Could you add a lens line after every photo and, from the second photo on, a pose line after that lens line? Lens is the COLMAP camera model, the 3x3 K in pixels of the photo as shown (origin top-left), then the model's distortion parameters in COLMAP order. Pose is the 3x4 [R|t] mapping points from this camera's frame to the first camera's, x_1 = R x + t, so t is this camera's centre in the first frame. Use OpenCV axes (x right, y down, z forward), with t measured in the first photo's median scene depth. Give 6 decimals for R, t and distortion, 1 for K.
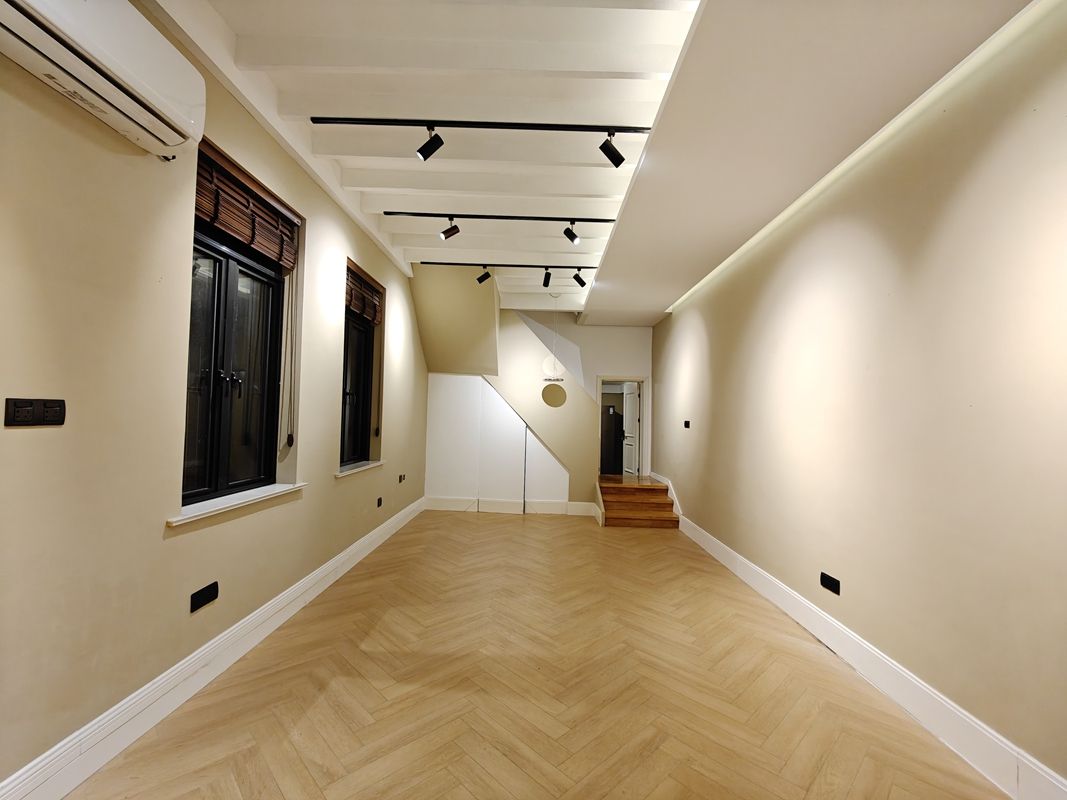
lens RADIAL K [[465.5, 0, 535.0], [0, 465.5, 403.8], [0, 0, 1]] dist [-0.000332, -0.000420]
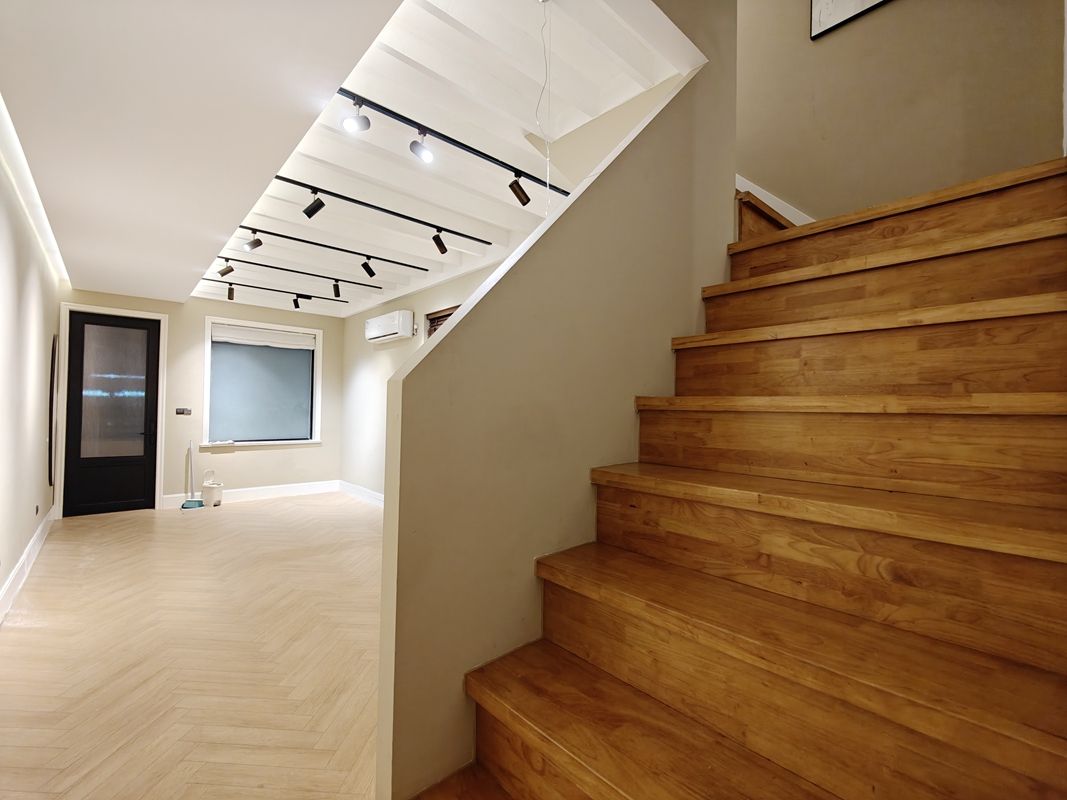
lens RADIAL K [[465.5, 0, 535.0], [0, 465.5, 403.8], [0, 0, 1]] dist [-0.000332, -0.000420]
pose [[-0.729281, -0.056344, -0.681891, 0.394582], [-0.019567, 0.997913, -0.061529, 0.045492], [0.683935, -0.031529, -0.728862, 2.124356]]
